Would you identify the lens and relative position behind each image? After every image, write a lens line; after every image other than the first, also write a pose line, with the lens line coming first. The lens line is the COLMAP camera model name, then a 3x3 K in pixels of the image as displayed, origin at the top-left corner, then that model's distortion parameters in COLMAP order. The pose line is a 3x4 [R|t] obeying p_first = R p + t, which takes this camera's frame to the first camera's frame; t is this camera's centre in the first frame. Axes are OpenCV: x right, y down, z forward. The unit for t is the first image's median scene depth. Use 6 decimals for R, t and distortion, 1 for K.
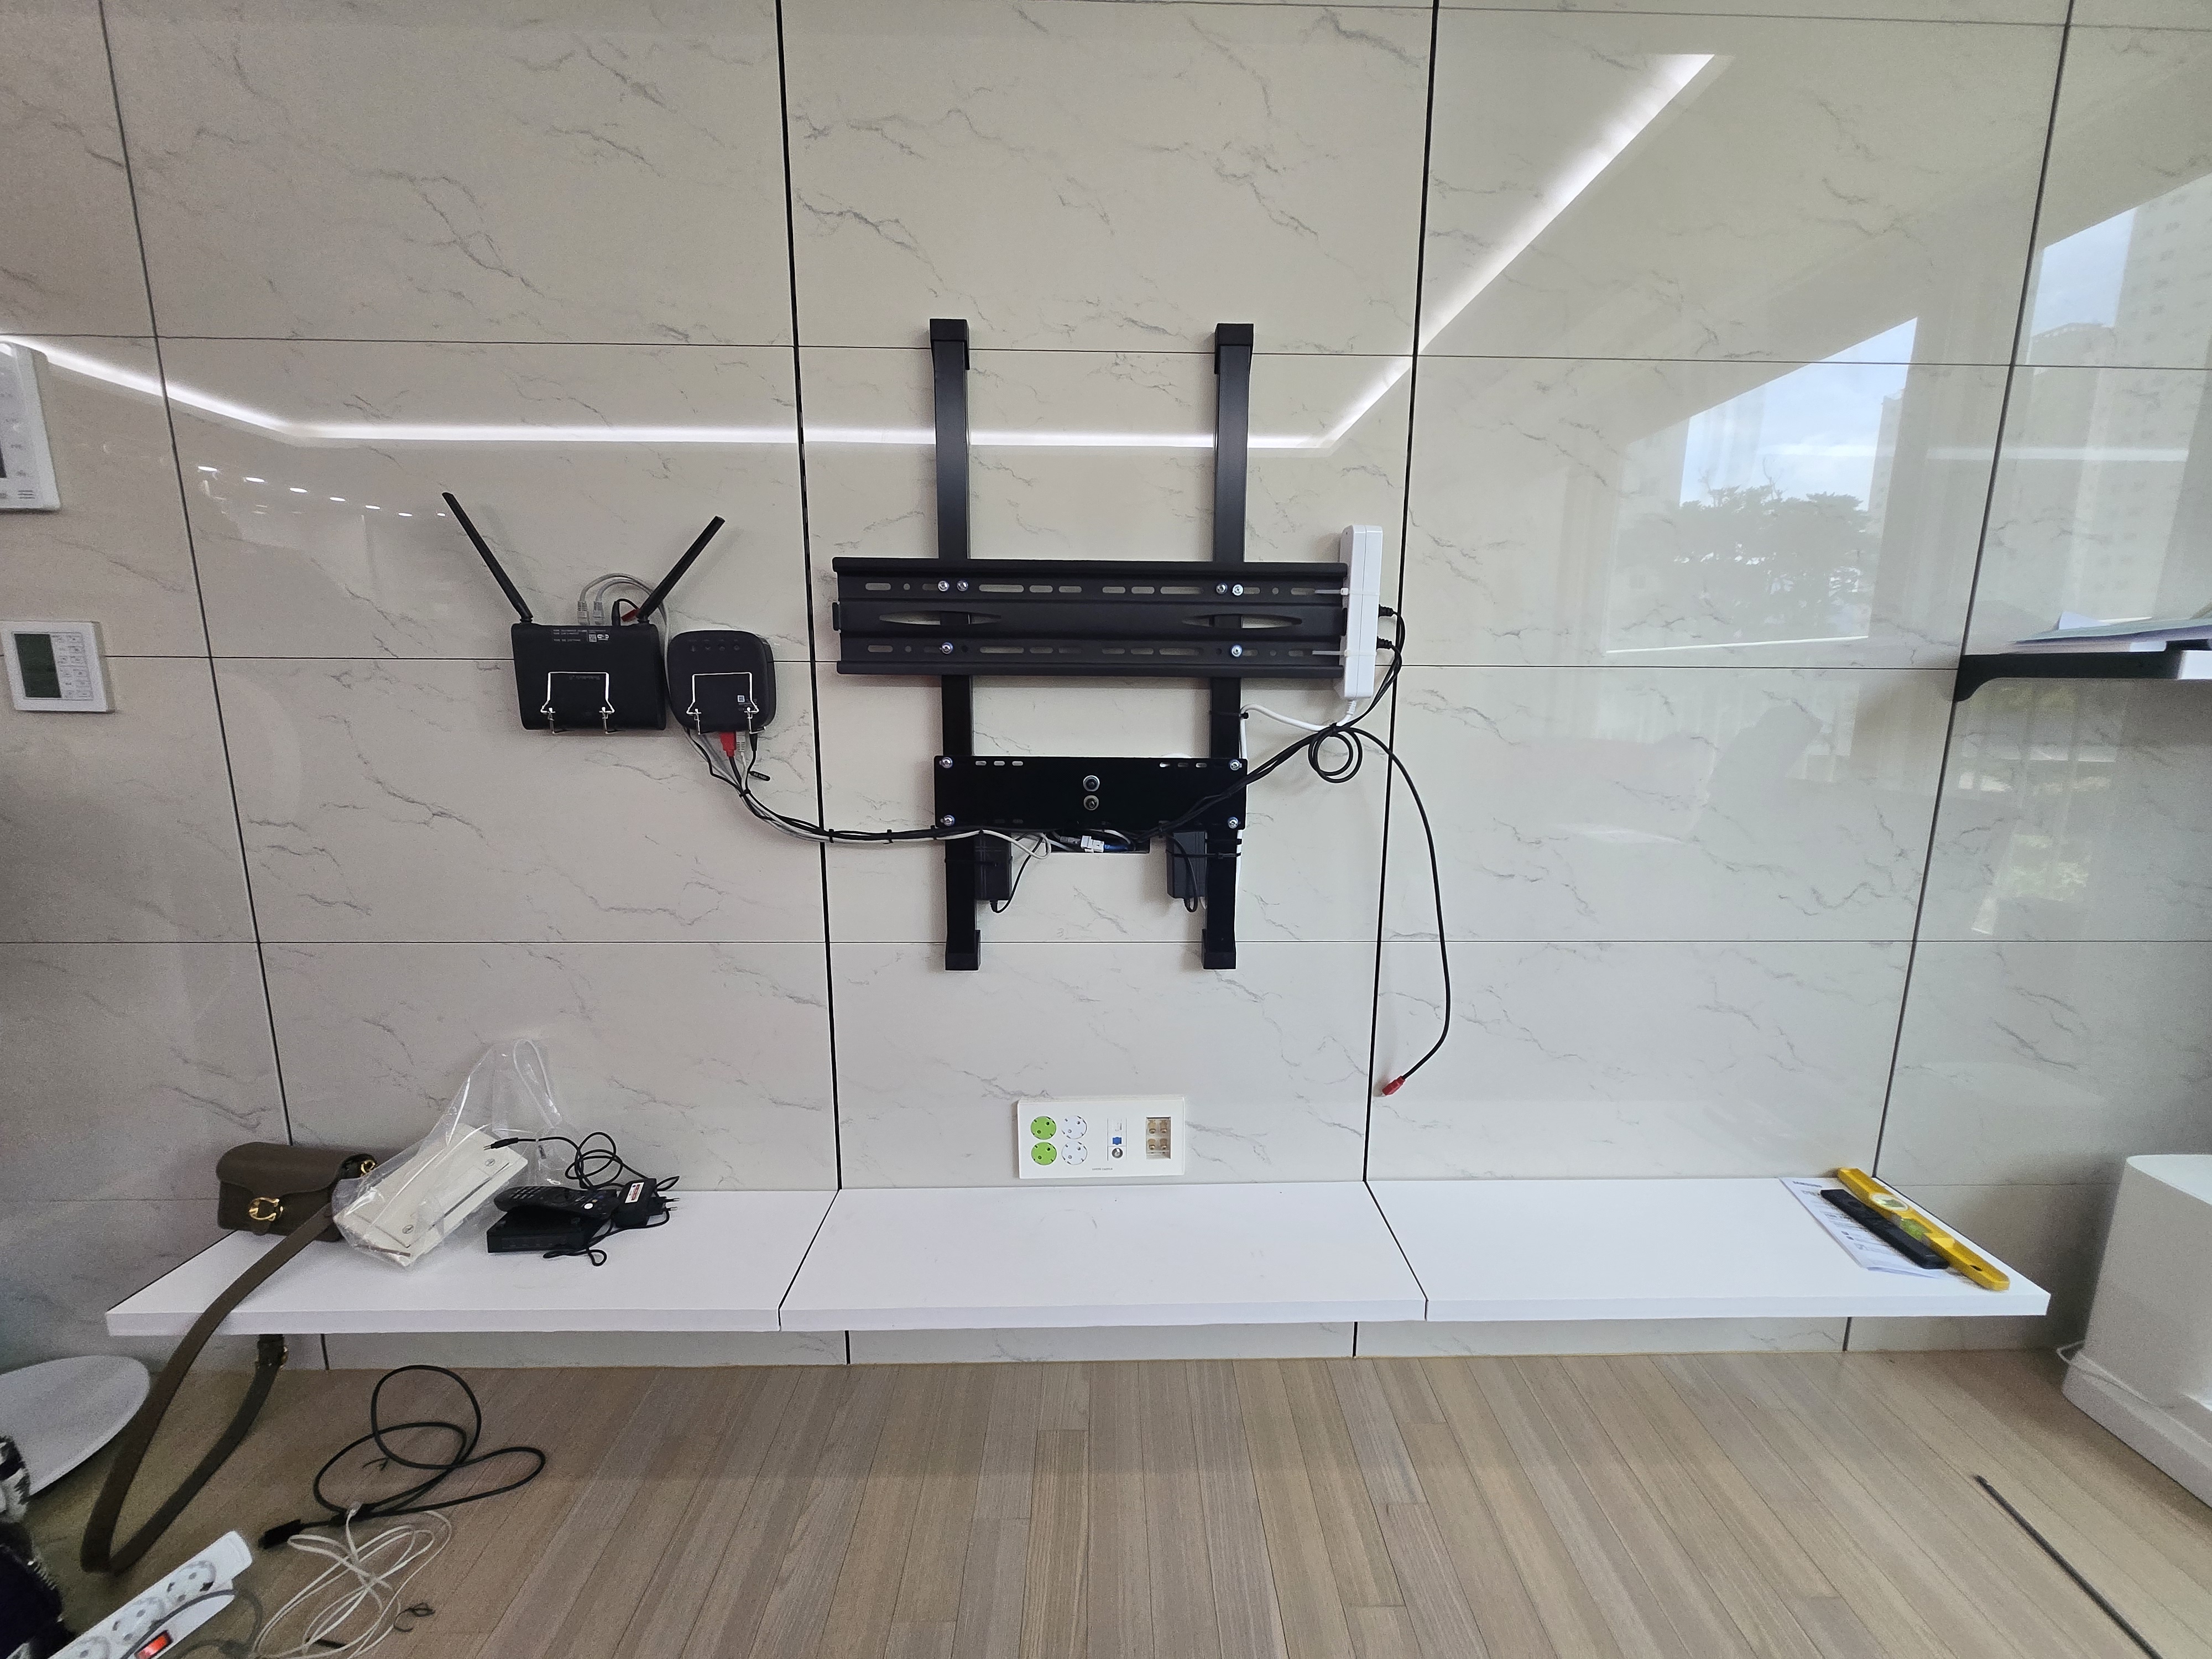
lens RADIAL K [[890.3, 0, 1092.2], [0, 890.3, 830.9], [0, 0, 1]] dist [0.001056, -0.000185]
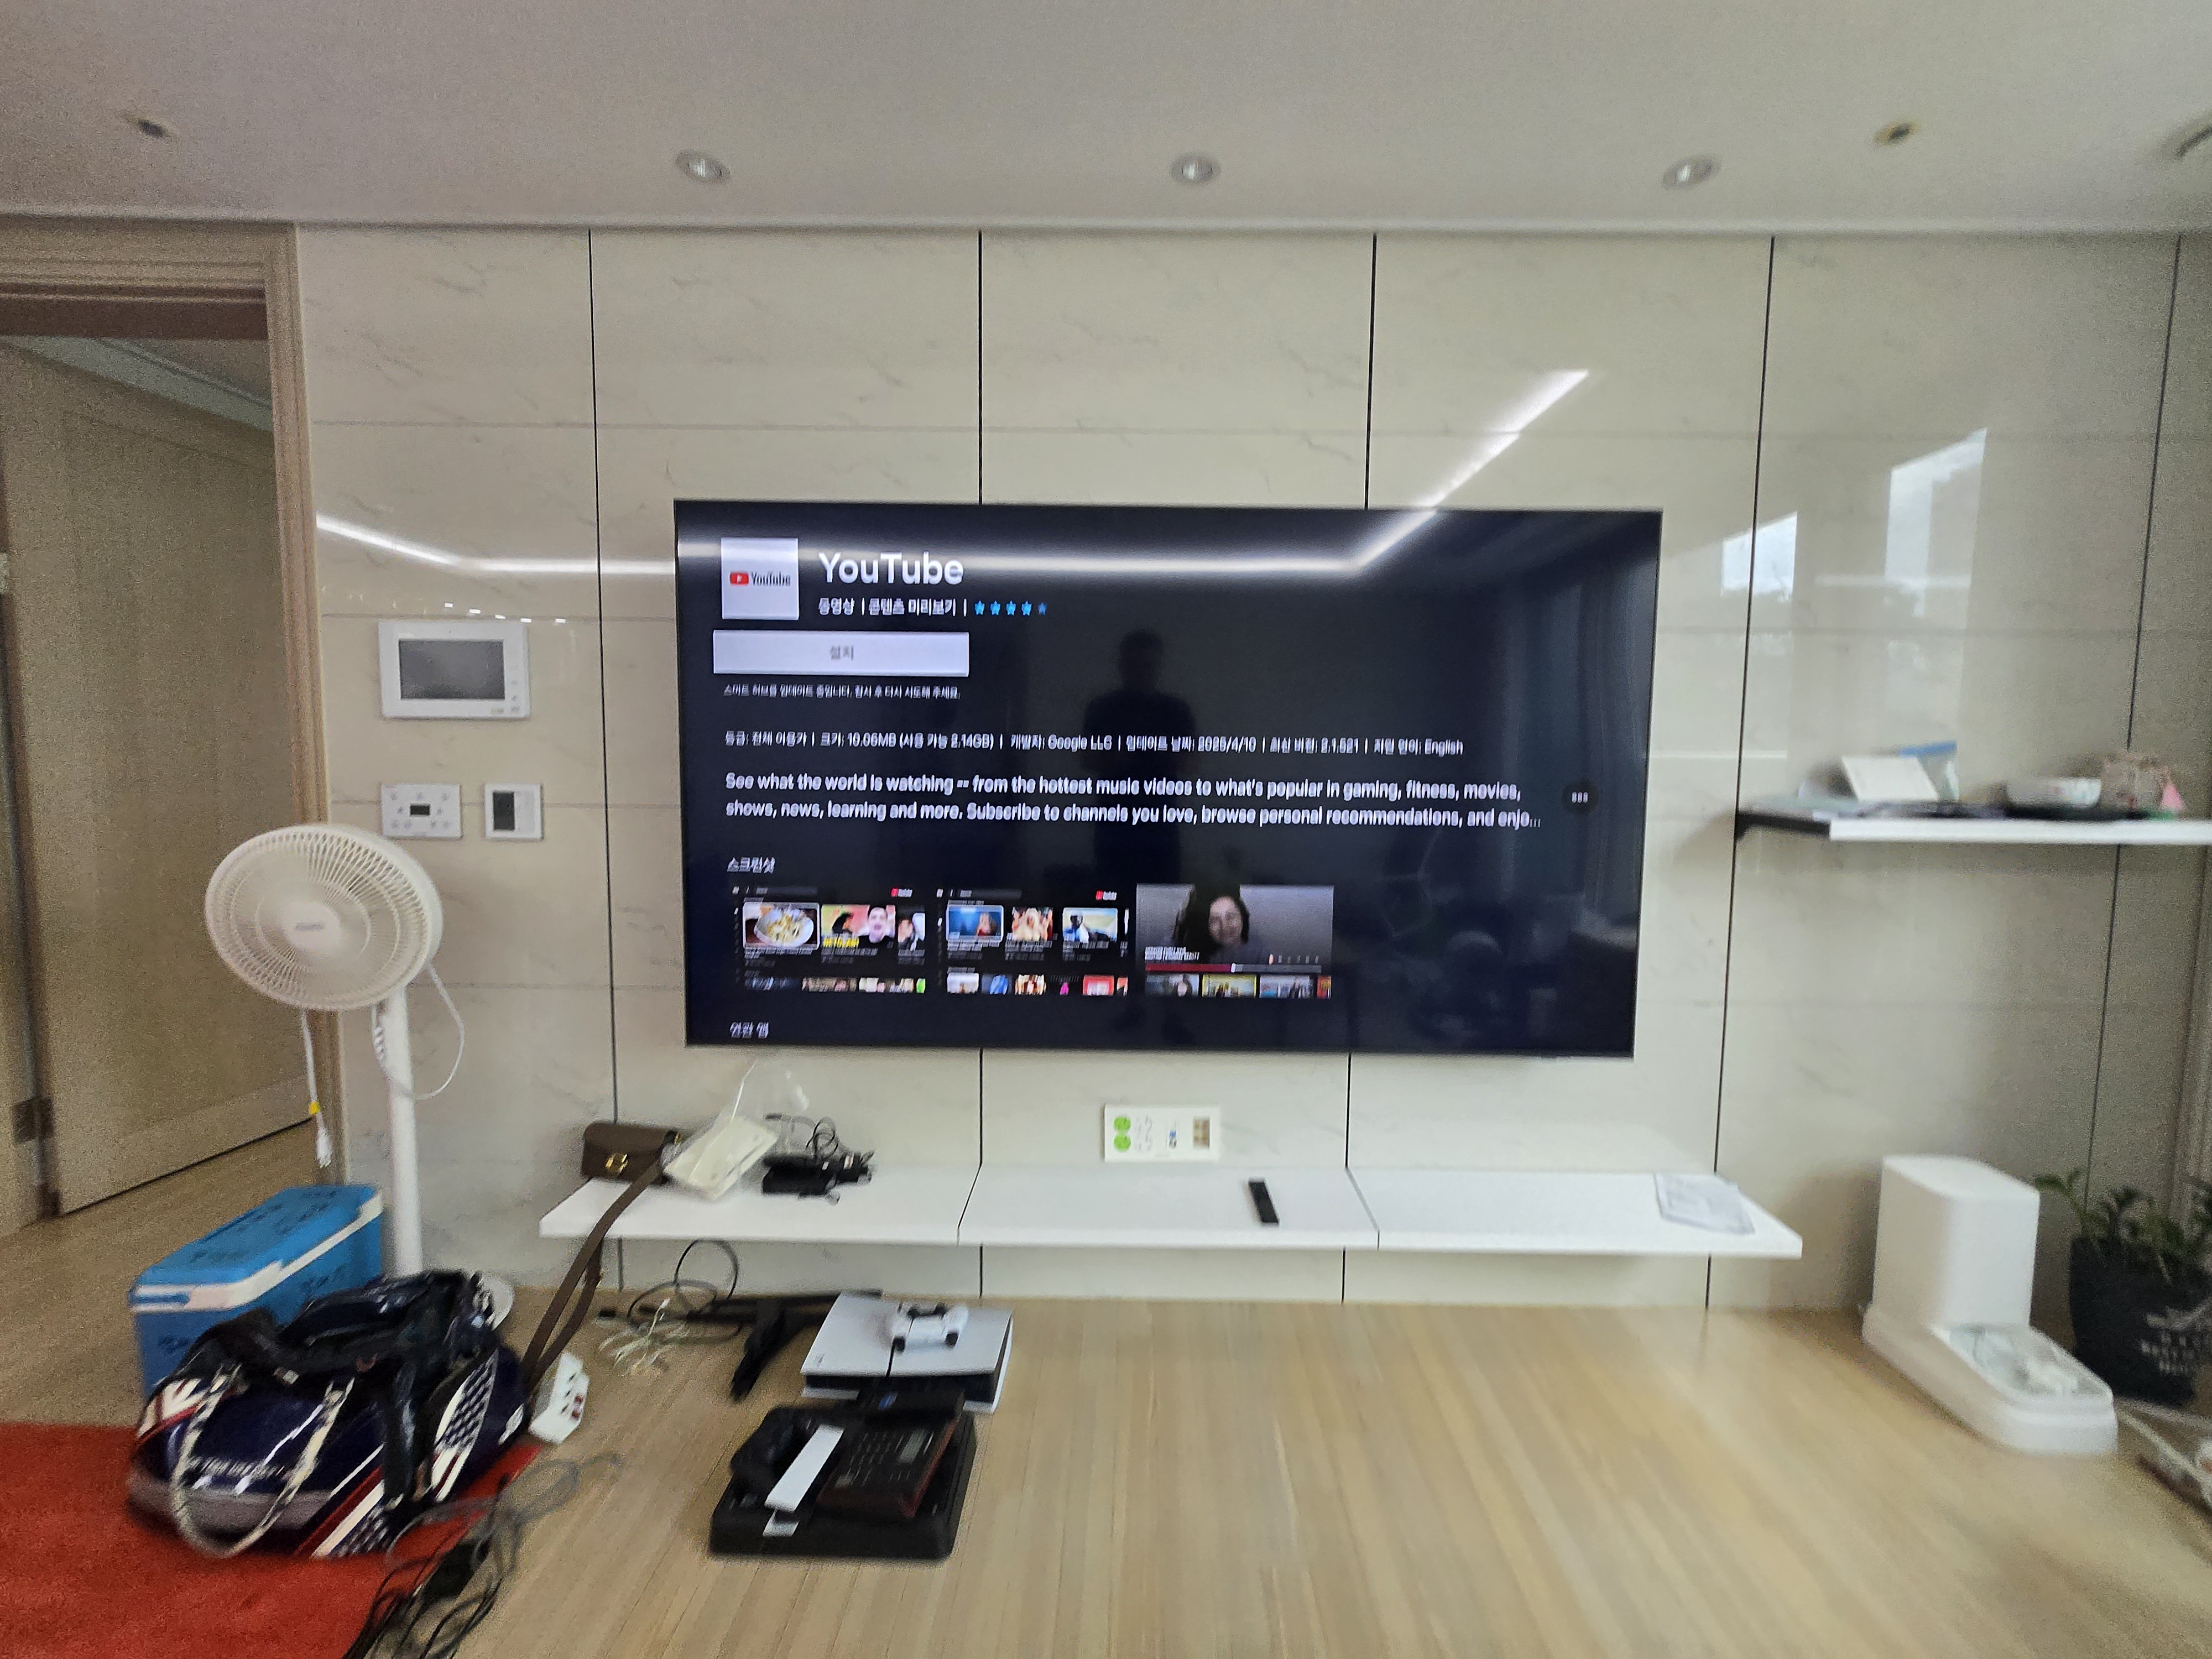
lens RADIAL K [[890.3, 0, 1092.2], [0, 890.3, 830.9], [0, 0, 1]] dist [0.001056, -0.000185]
pose [[0.999528, 0.008181, -0.029612, -0.069628], [-0.010467, 0.996909, -0.077866, -0.033690], [0.028884, 0.078139, 0.996524, -0.529695]]
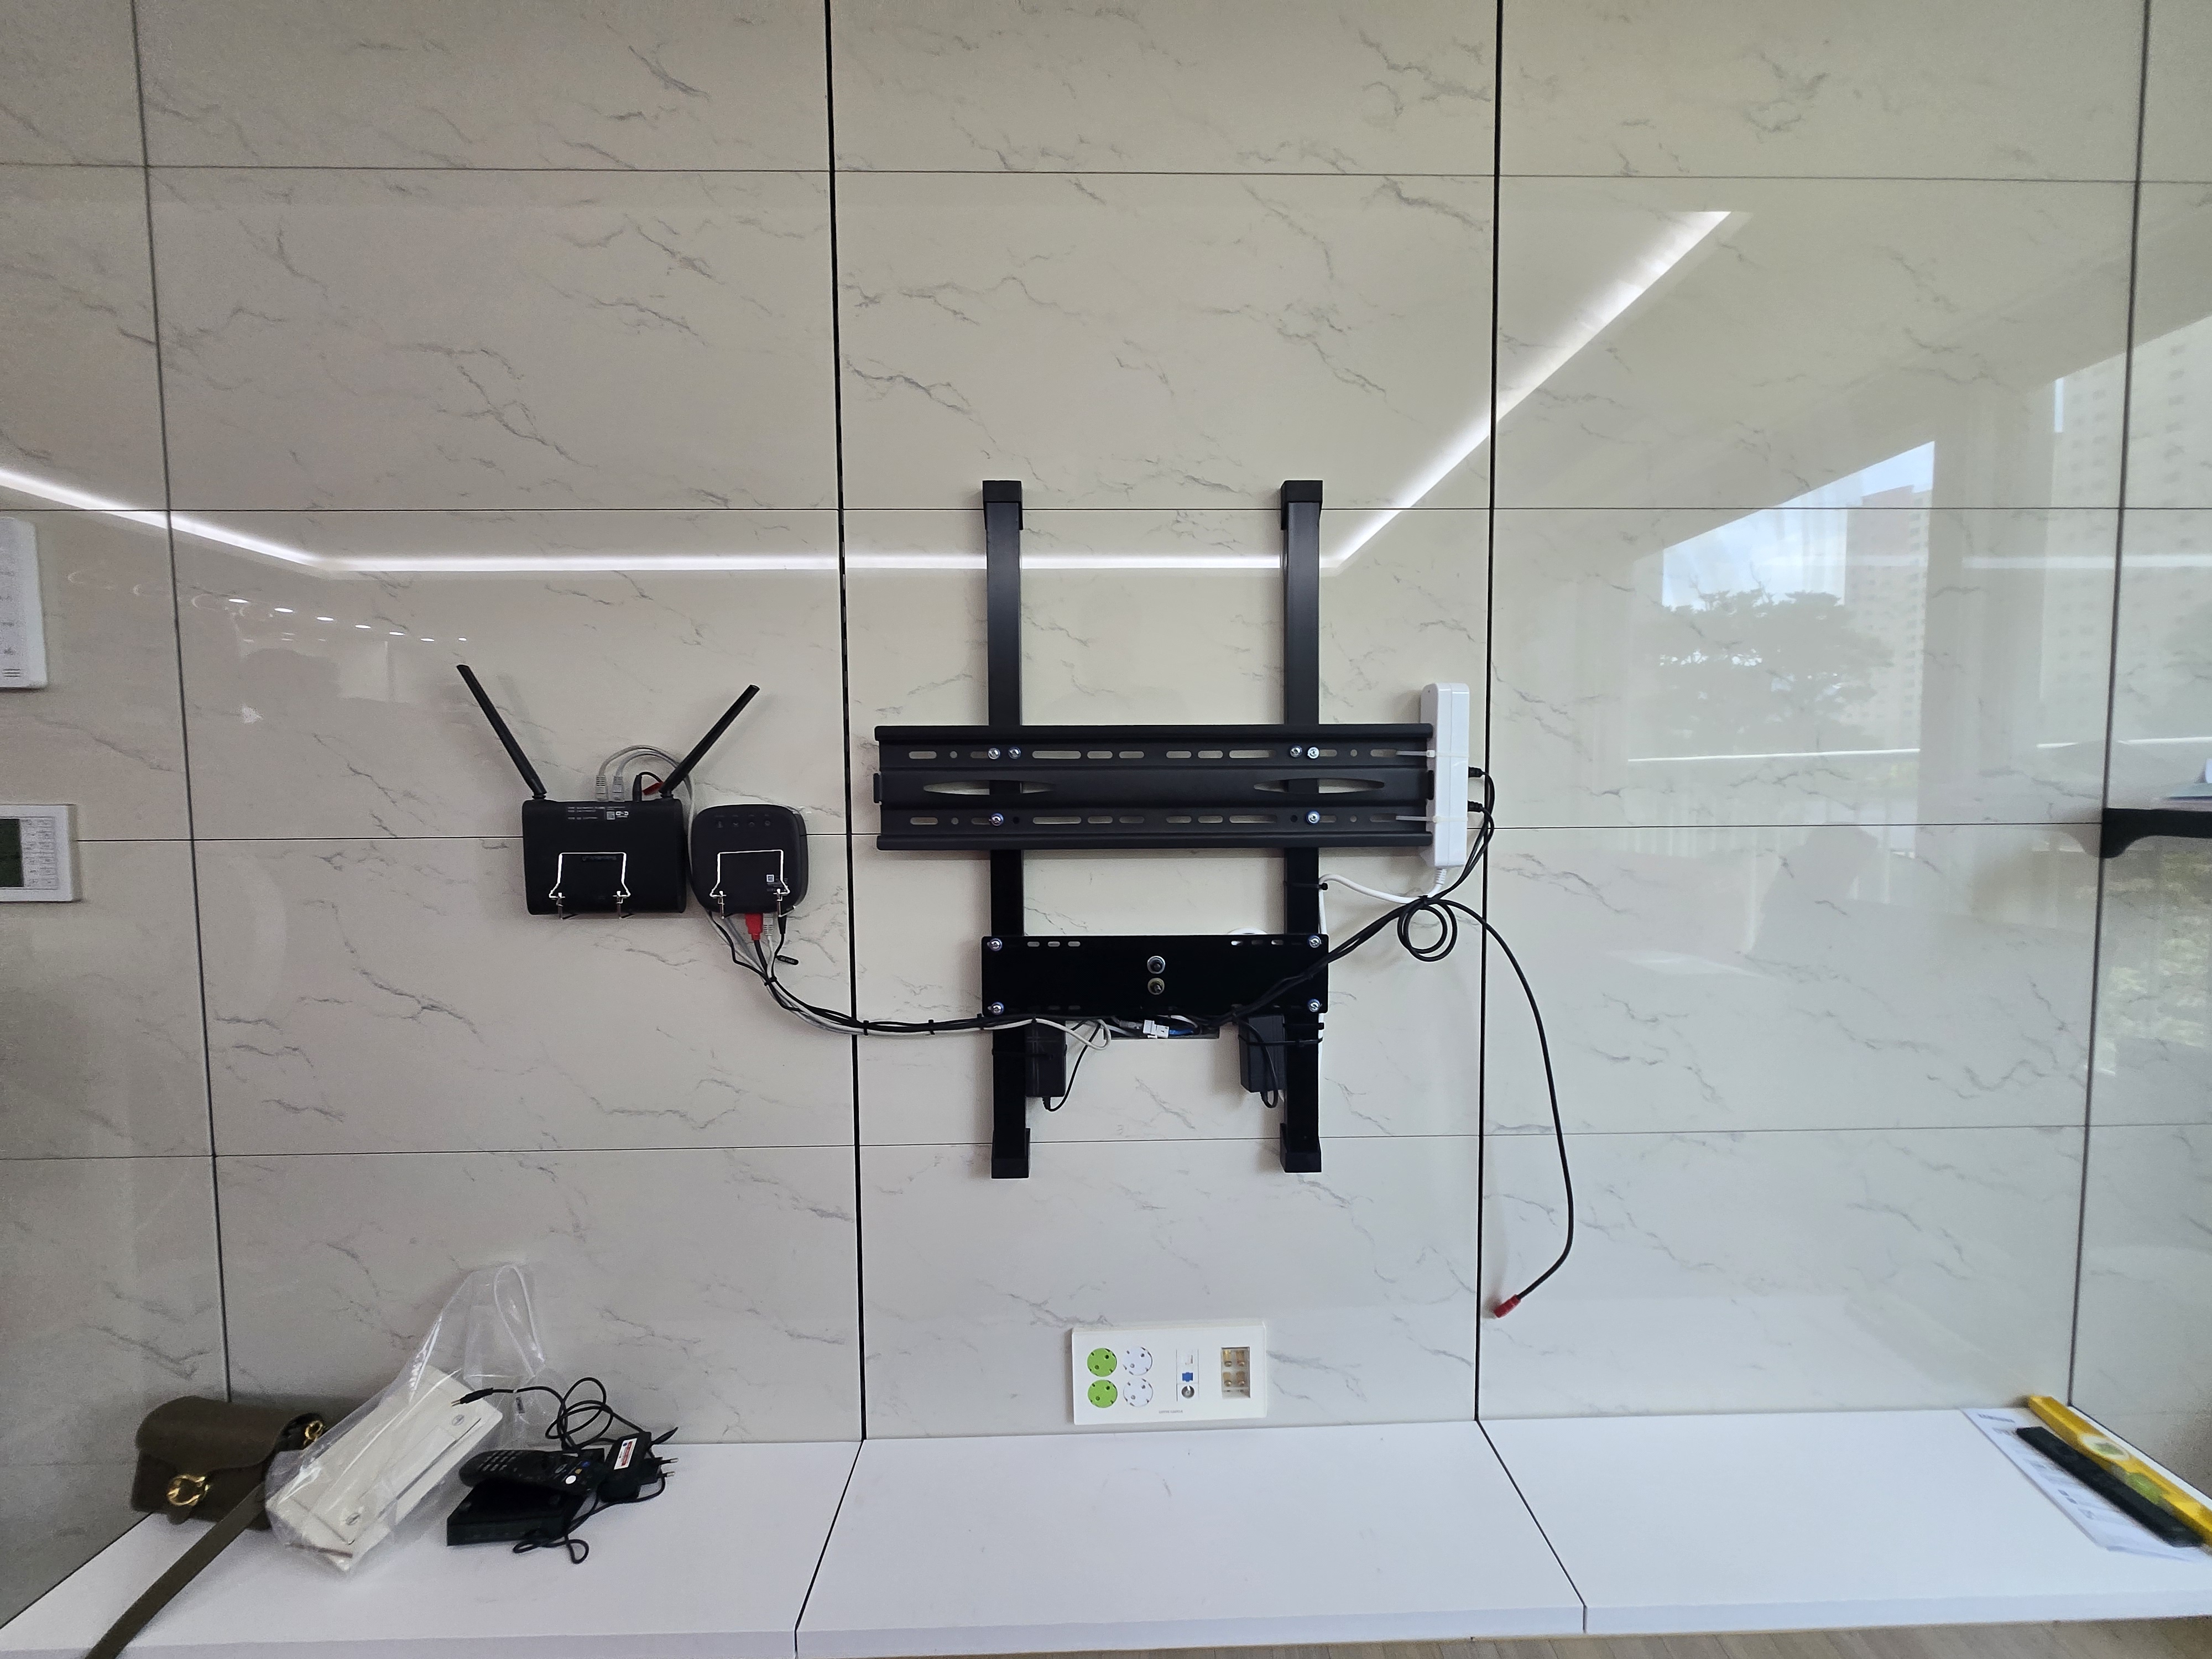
lens RADIAL K [[893.9, 0, 1088.1], [0, 893.9, 823.9], [0, 0, 1]] dist [0.001791, -0.000299]
pose [[0.999917, -0.012101, -0.004432, -0.063076], [0.011497, 0.993030, -0.117303, -0.088345], [0.005820, 0.117243, 0.993086, 0.087174]]
